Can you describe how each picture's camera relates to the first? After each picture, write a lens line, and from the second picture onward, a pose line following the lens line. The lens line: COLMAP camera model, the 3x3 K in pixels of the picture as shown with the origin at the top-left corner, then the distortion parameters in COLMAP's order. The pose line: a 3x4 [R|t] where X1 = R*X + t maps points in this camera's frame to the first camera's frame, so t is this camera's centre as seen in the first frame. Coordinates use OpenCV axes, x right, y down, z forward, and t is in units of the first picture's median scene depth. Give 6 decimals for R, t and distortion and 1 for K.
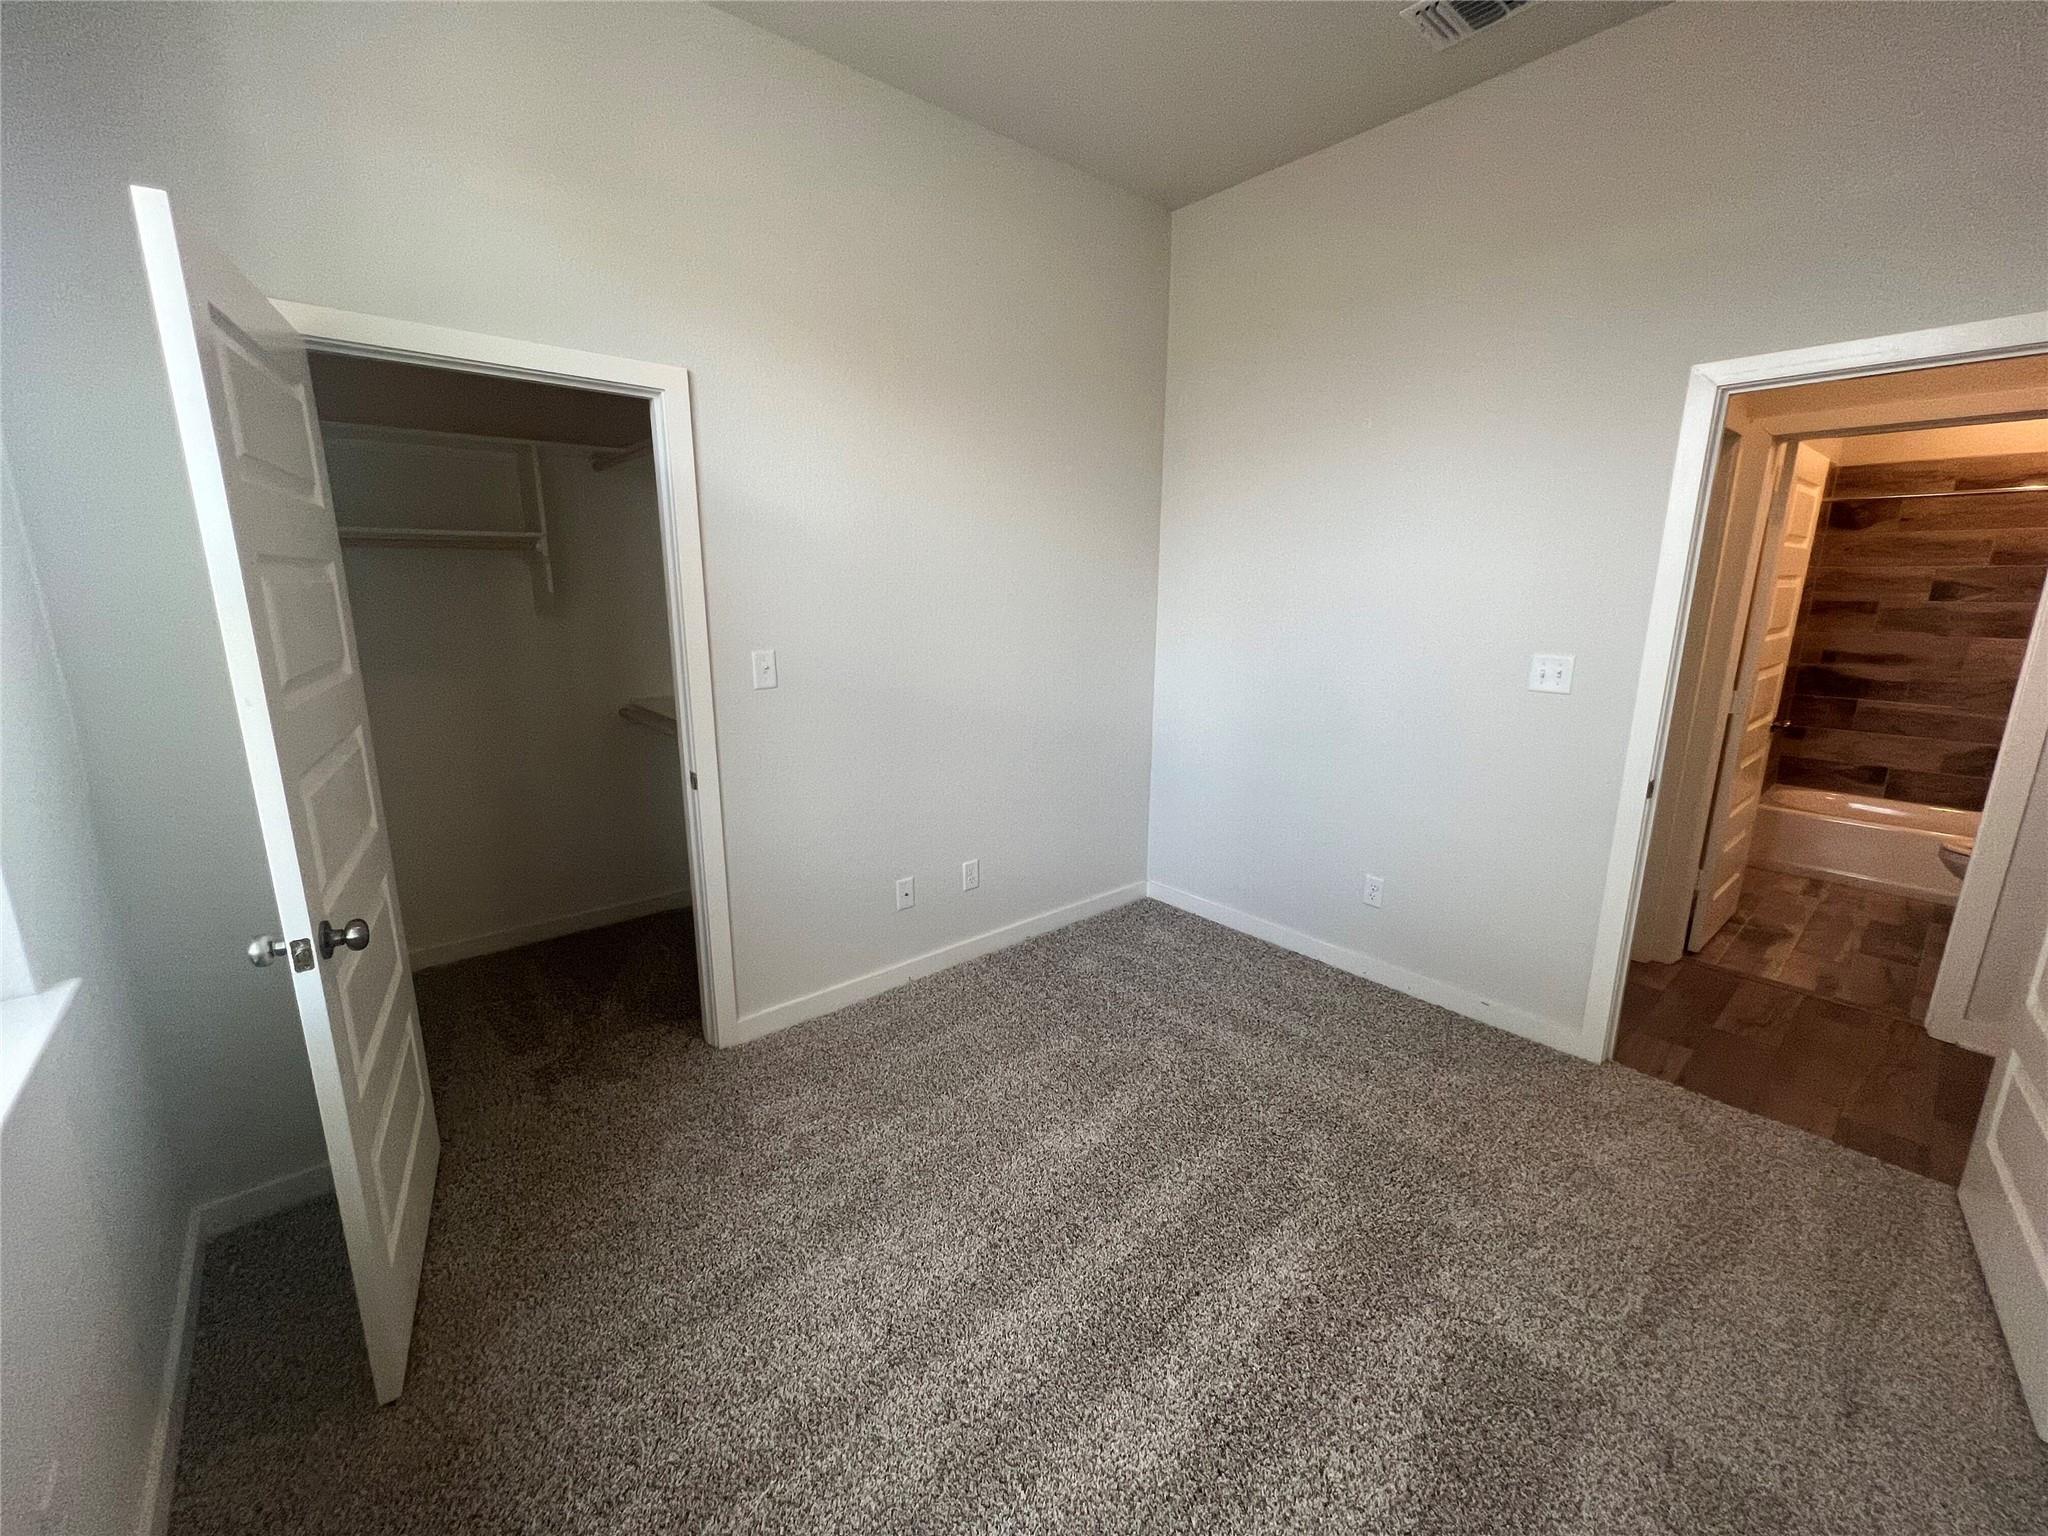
lens RADIAL K [[821.7, 0, 1021.5], [0, 821.7, 761.4], [0, 0, 1]] dist [0.002253, 0.000277]
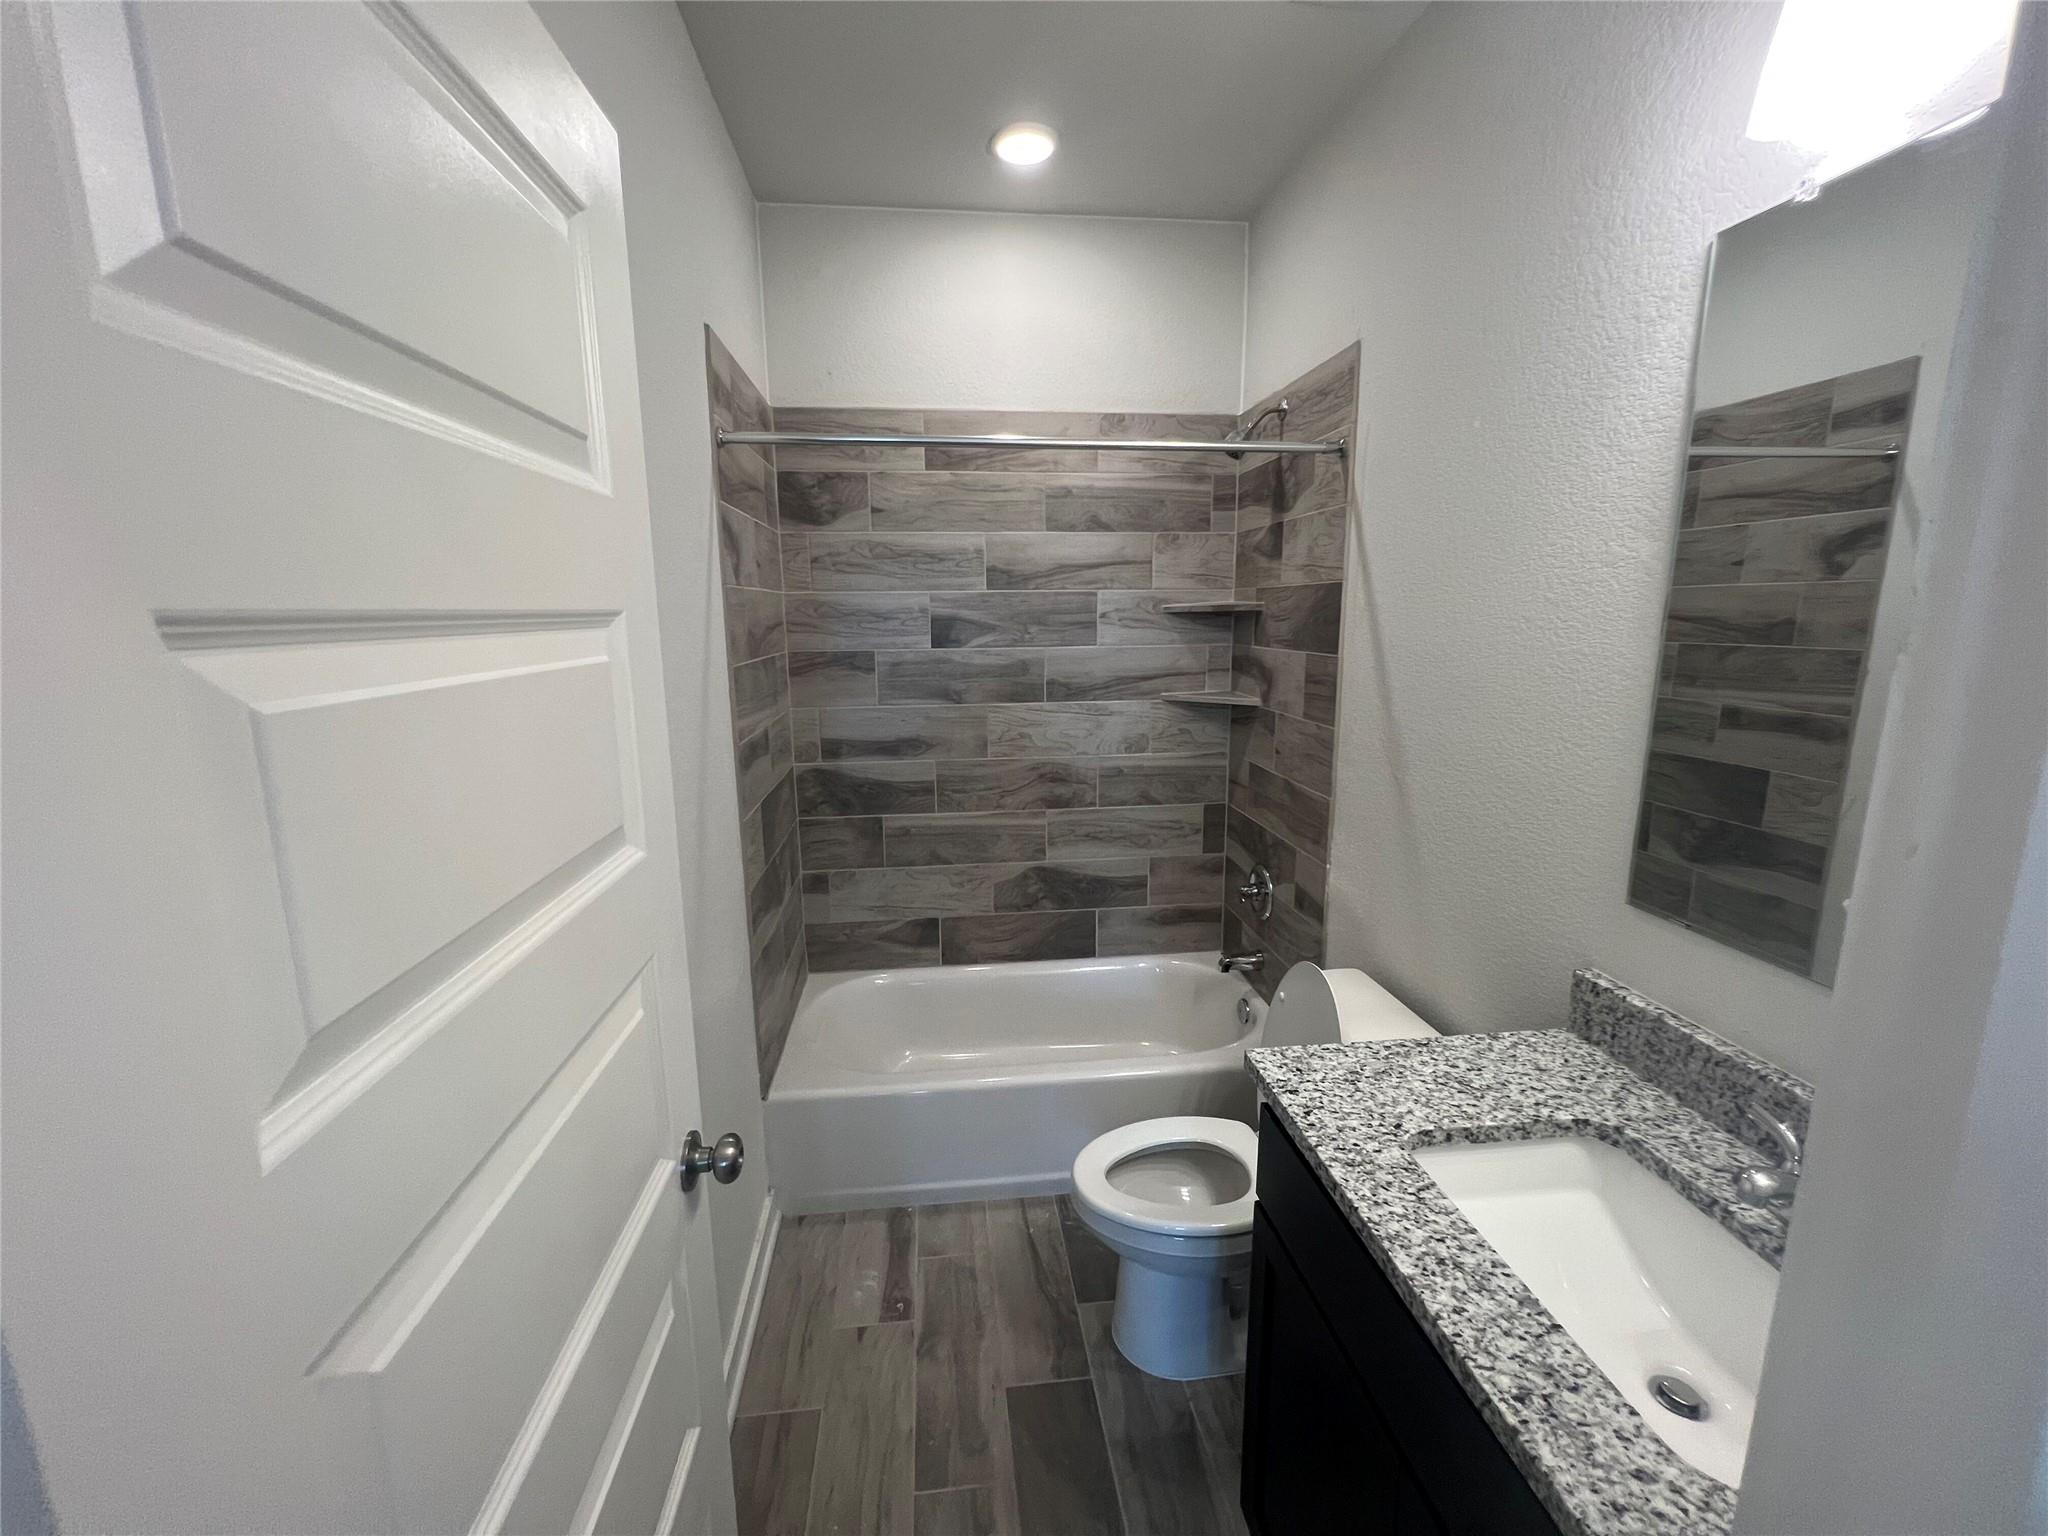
lens RADIAL K [[821.7, 0, 1022.1], [0, 821.7, 771.3], [0, 0, 1]] dist [0.002253, 0.000277]
pose [[0.562753, -0.151982, 0.812533, 0.623594], [0.192376, 0.980043, 0.050075, -0.121738], [-0.803928, 0.128132, 0.580760, 0.597905]]
